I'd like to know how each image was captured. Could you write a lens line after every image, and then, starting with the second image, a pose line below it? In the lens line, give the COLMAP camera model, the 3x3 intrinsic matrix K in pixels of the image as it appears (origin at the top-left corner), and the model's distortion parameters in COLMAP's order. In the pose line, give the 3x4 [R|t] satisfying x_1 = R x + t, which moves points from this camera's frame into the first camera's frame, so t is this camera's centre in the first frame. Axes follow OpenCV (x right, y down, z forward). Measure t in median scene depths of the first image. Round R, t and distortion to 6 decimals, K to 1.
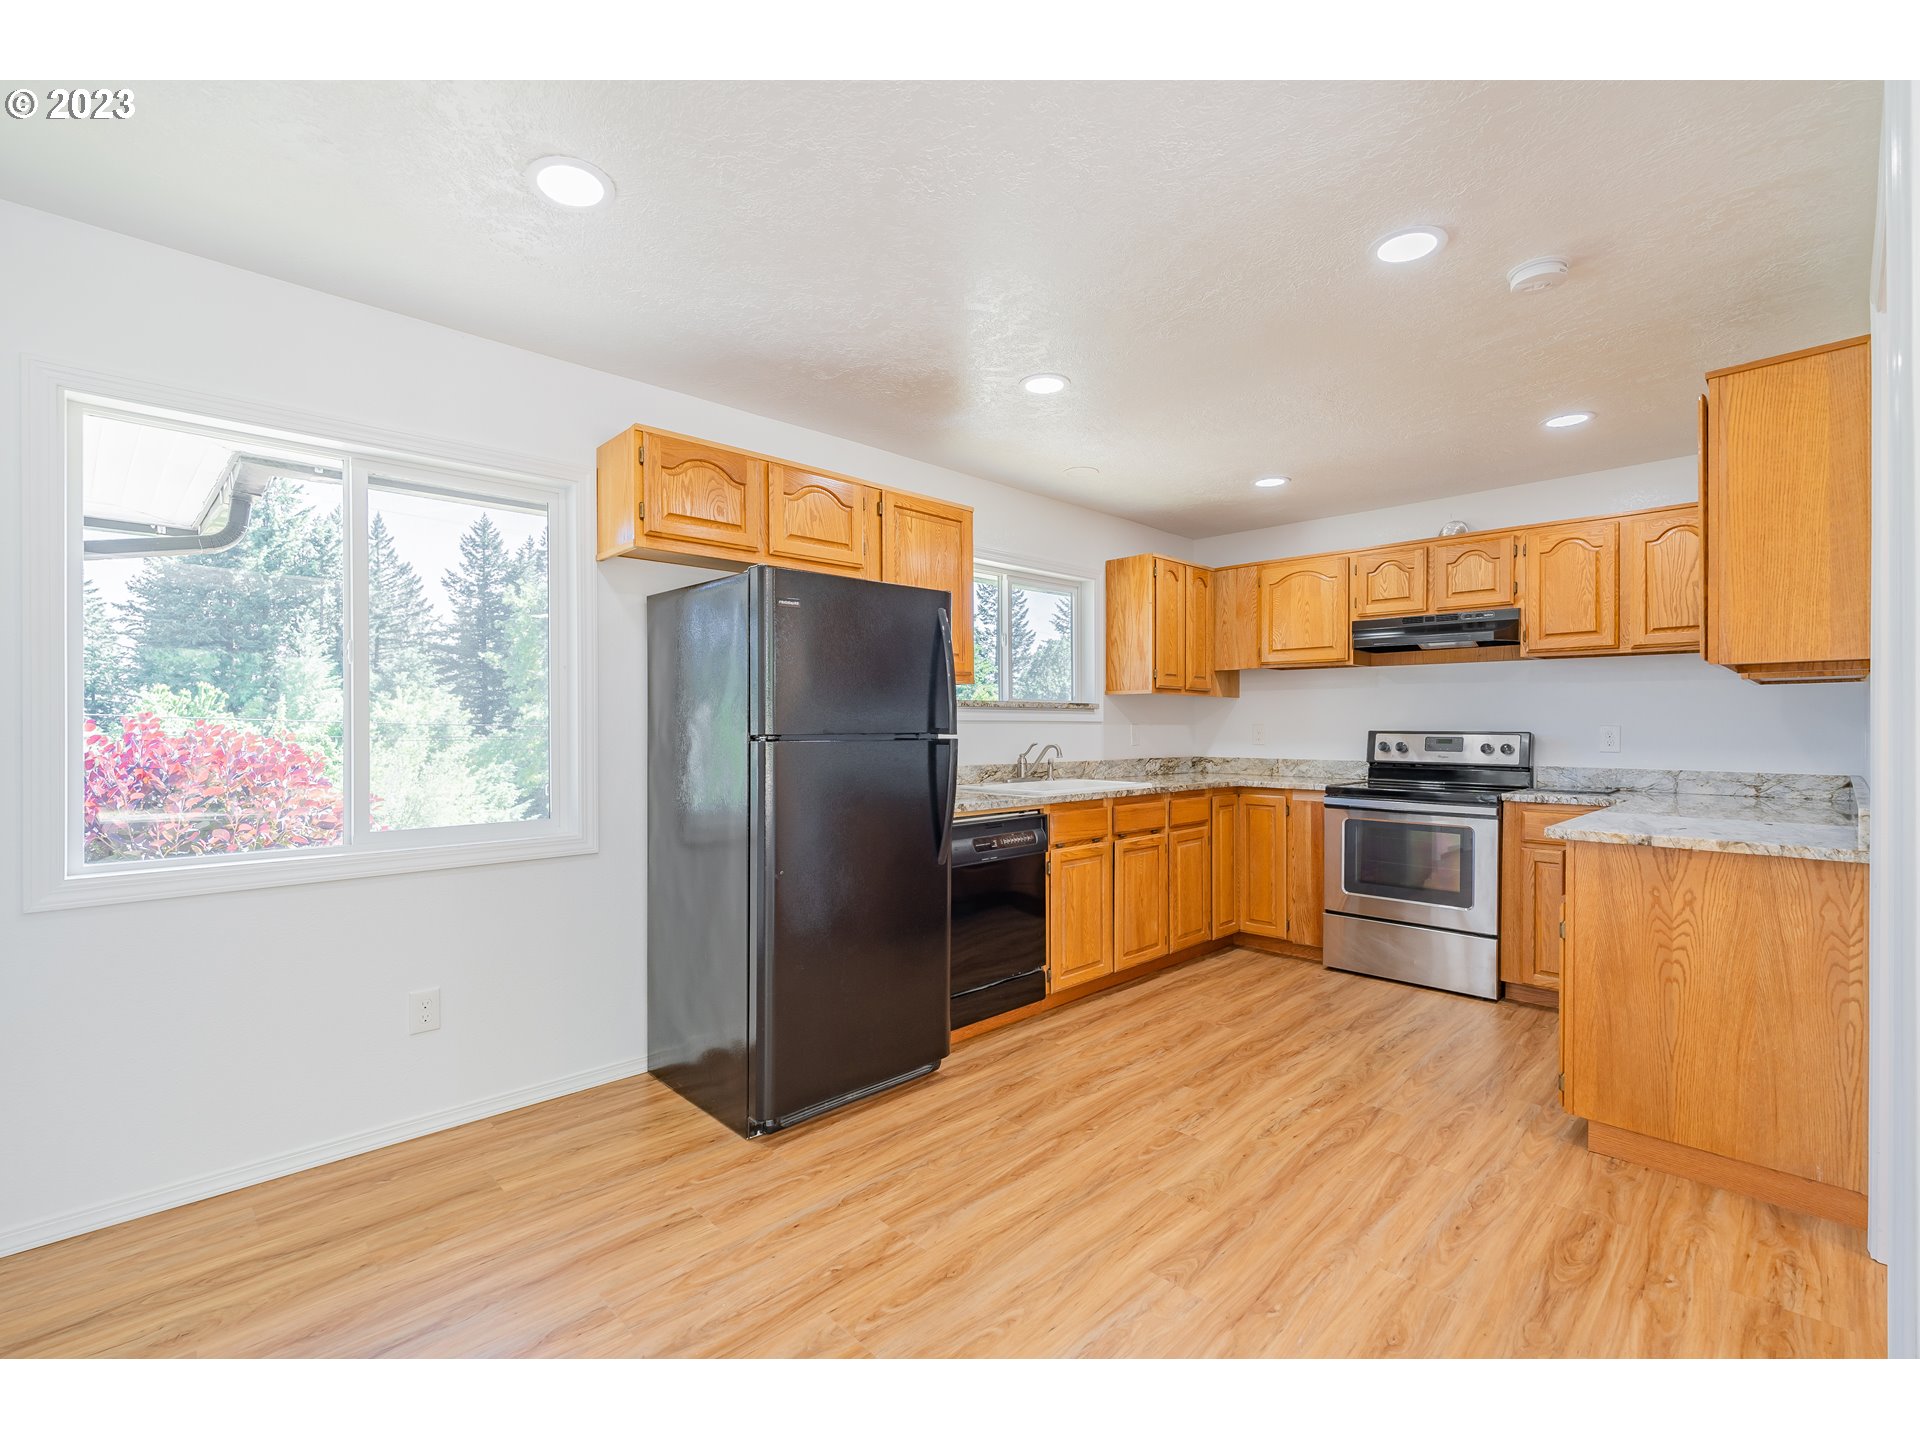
lens RADIAL K [[866.6, 0, 956.8], [0, 866.6, 732.8], [0, 0, 1]] dist [-0.001858, -0.000195]
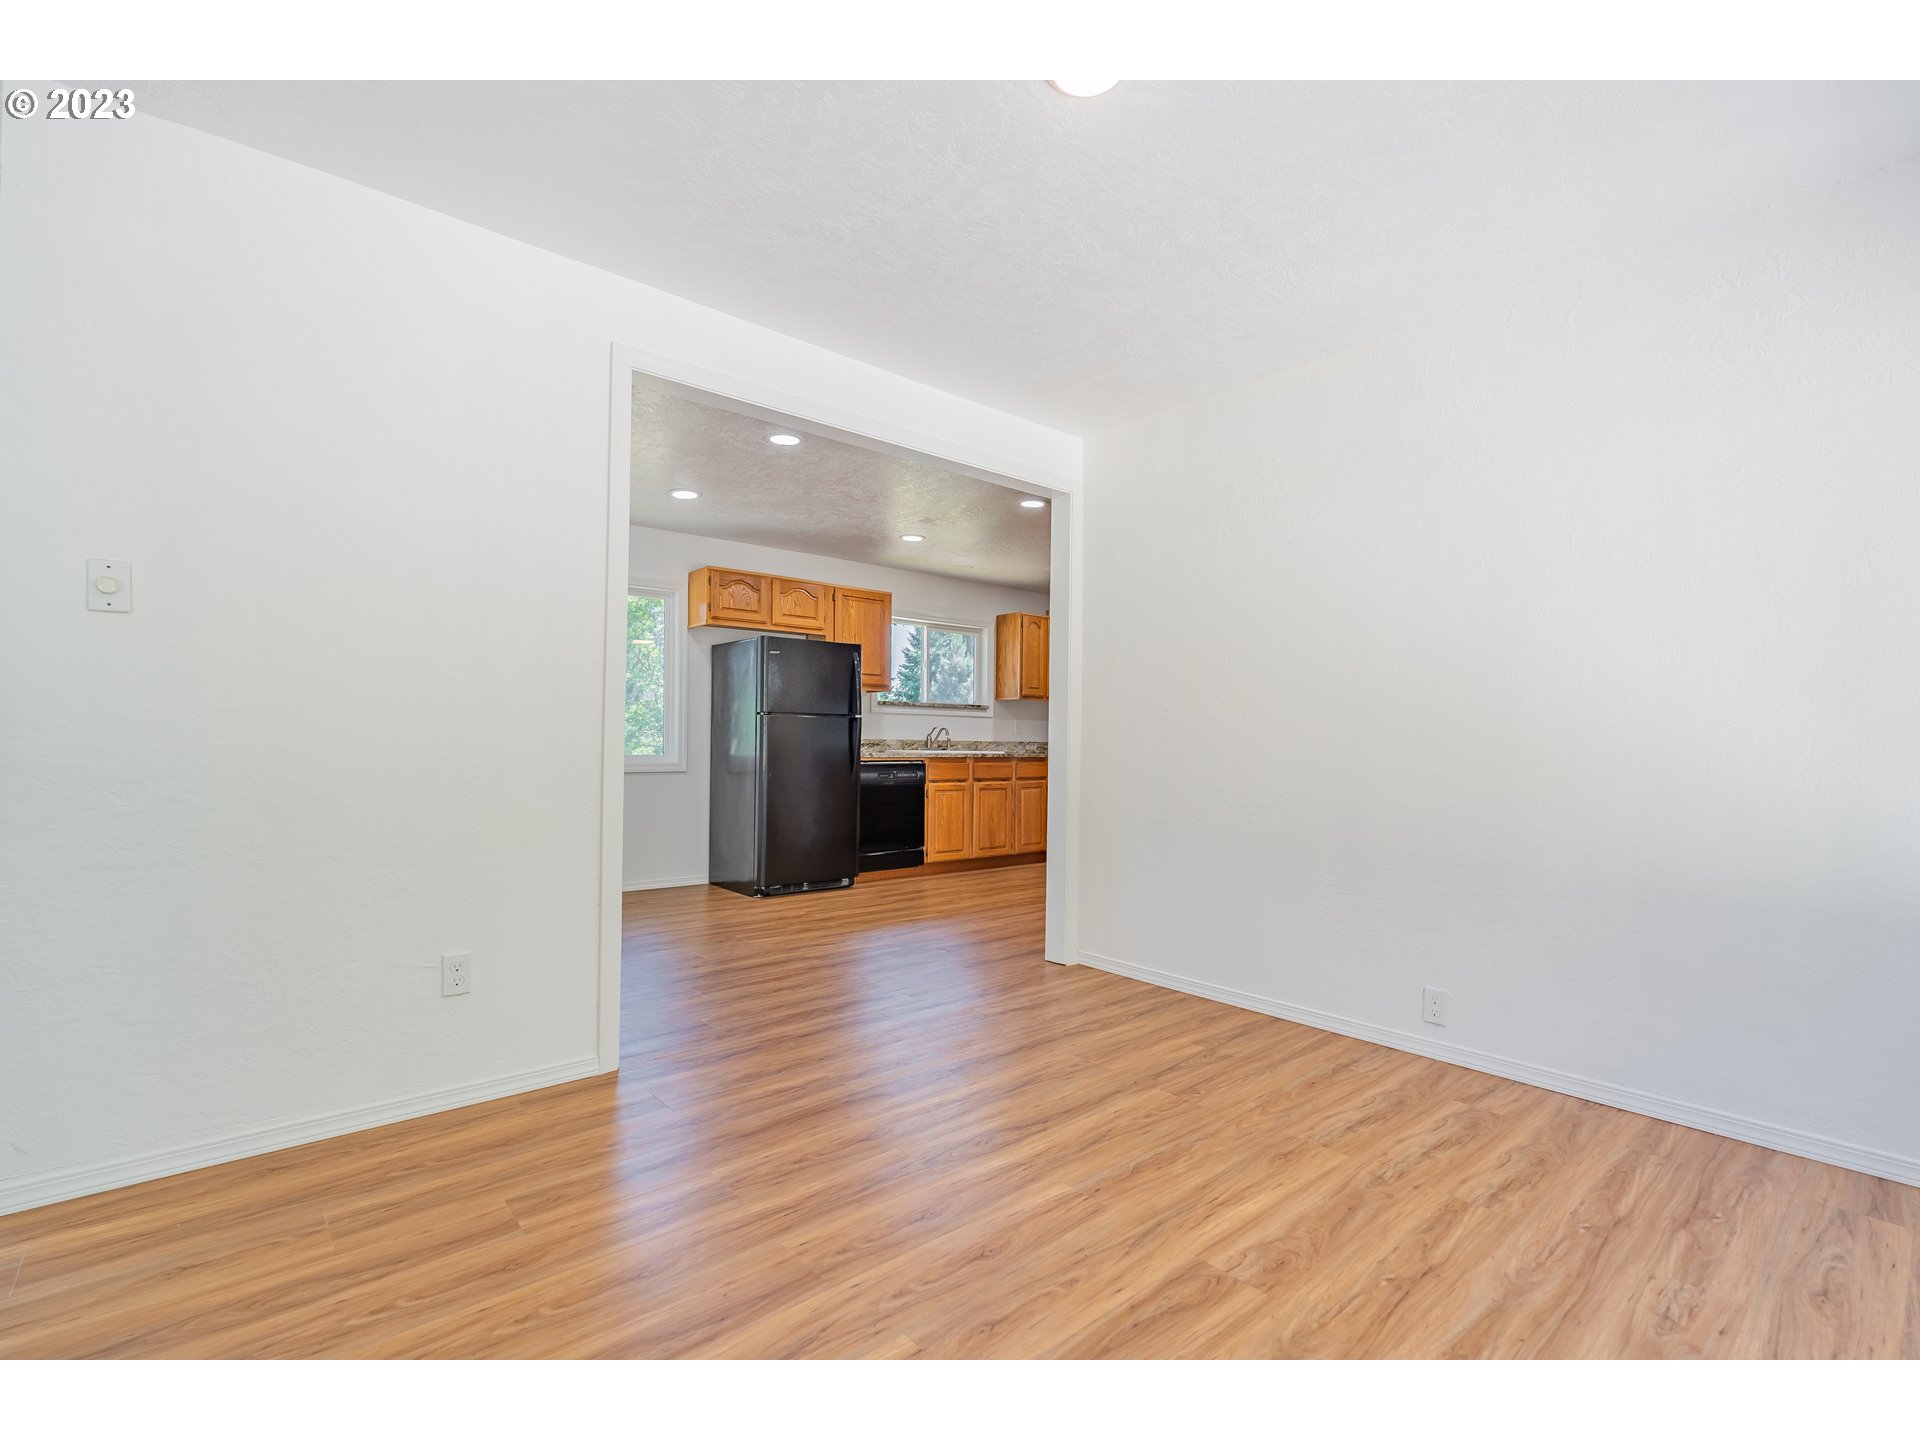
lens RADIAL K [[875.0, 0, 960.3], [0, 875.0, 746.8], [0, 0, 1]] dist [-0.000194, 0.000474]
pose [[0.997646, 0.014041, -0.067118, 0.299407], [-0.014059, 0.999901, 0.000200, 0.058061], [0.067114, 0.000744, 0.997745, -0.827279]]
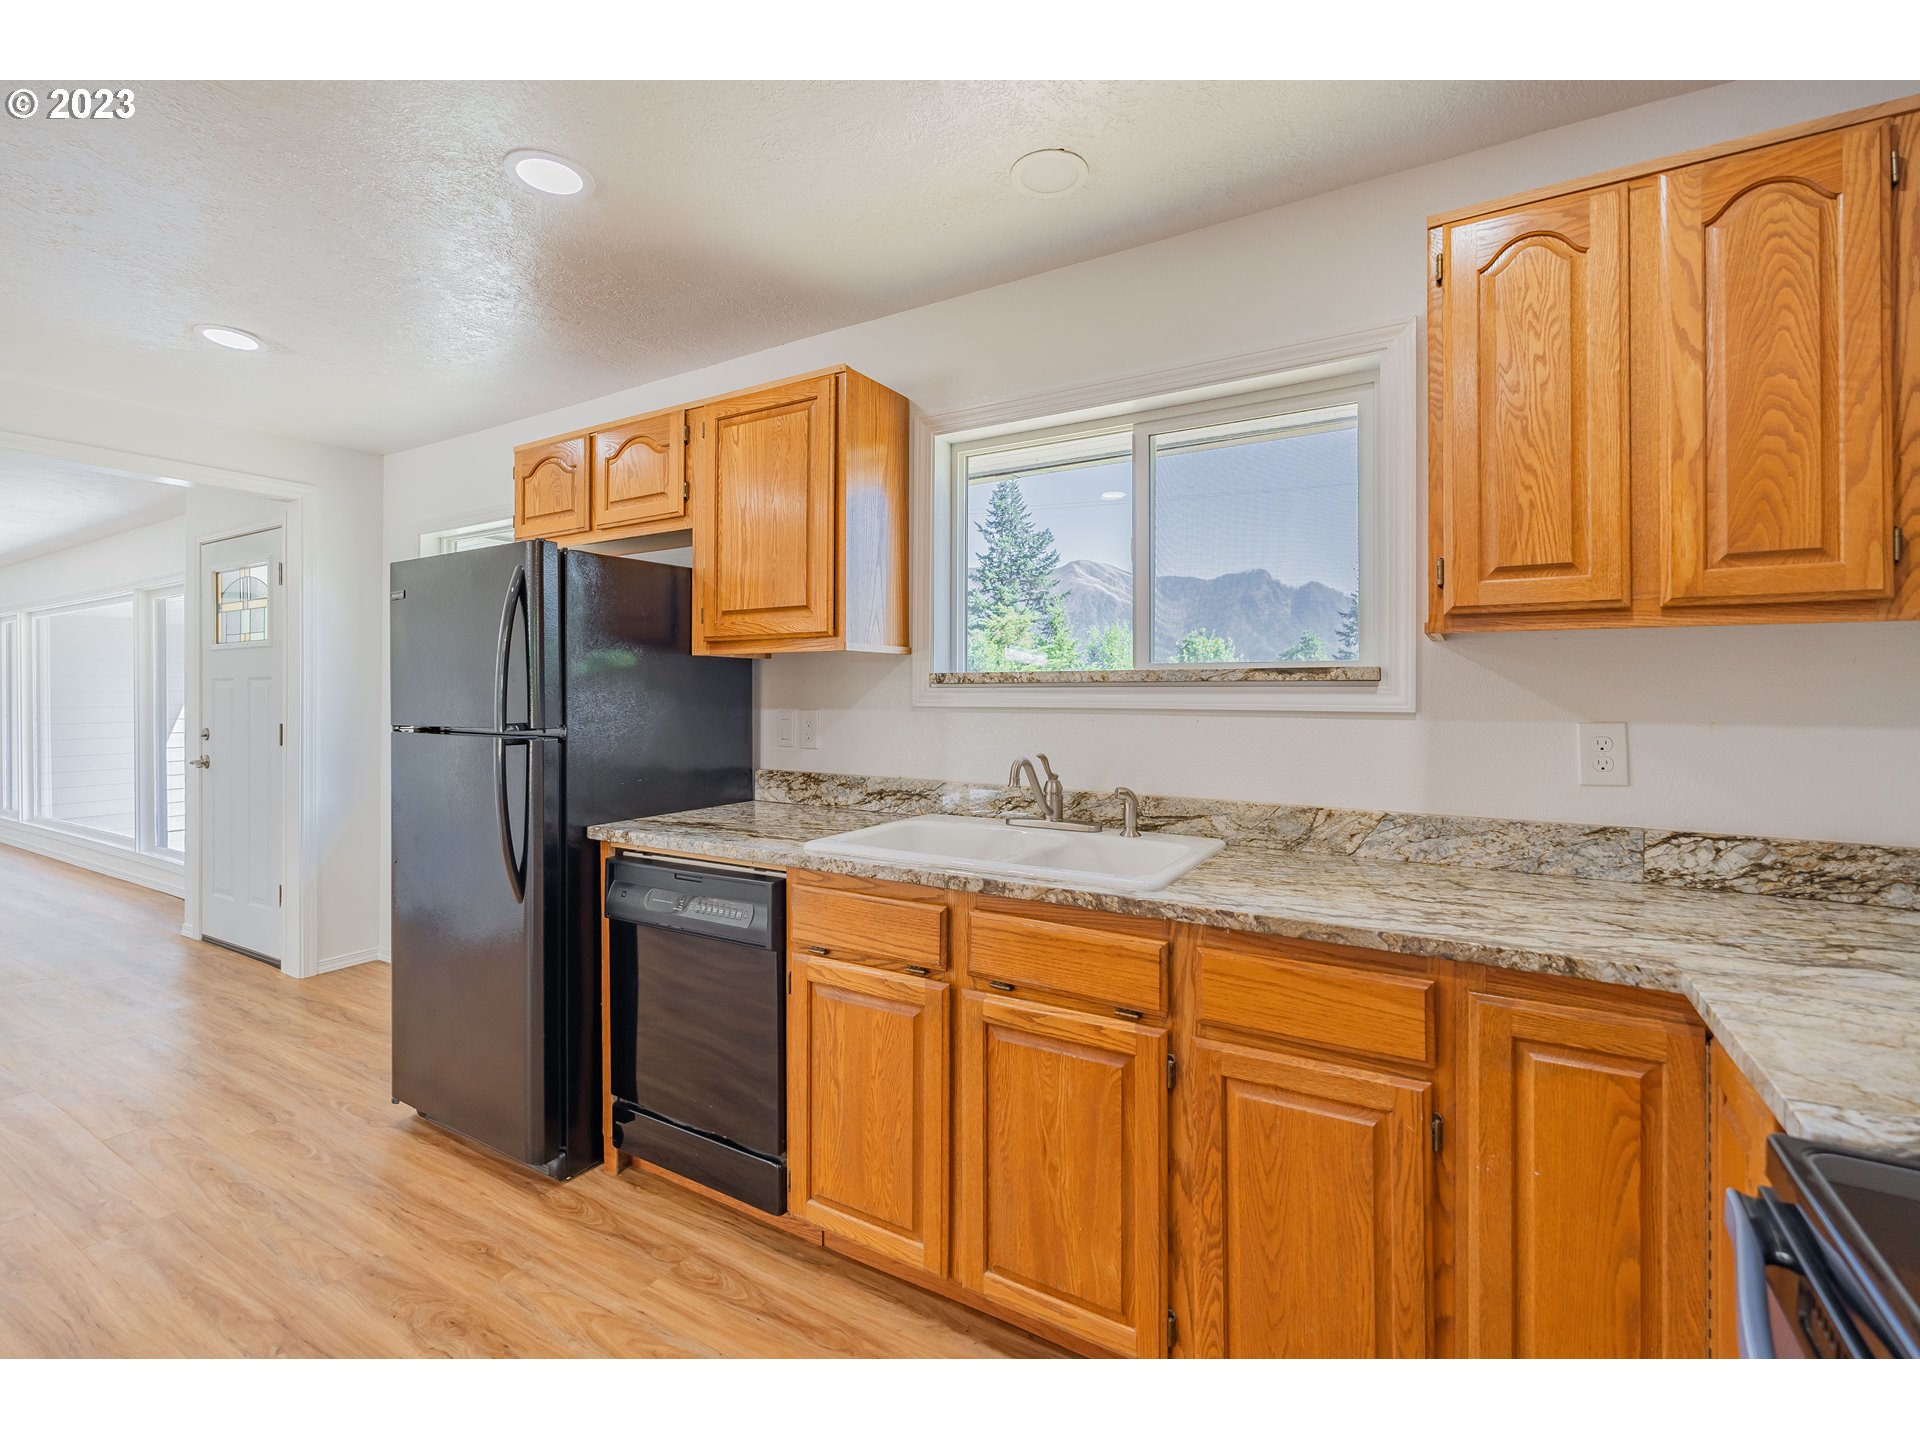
lens RADIAL K [[863.6, 0, 962.4], [0, 863.6, 688.8], [0, 0, 1]] dist [-0.001118, -0.000305]
pose [[0.252490, -0.005436, -0.967584, 0.666696], [-0.008534, 0.999933, -0.007845, -0.025536], [0.967562, 0.010238, 0.252427, 0.974122]]
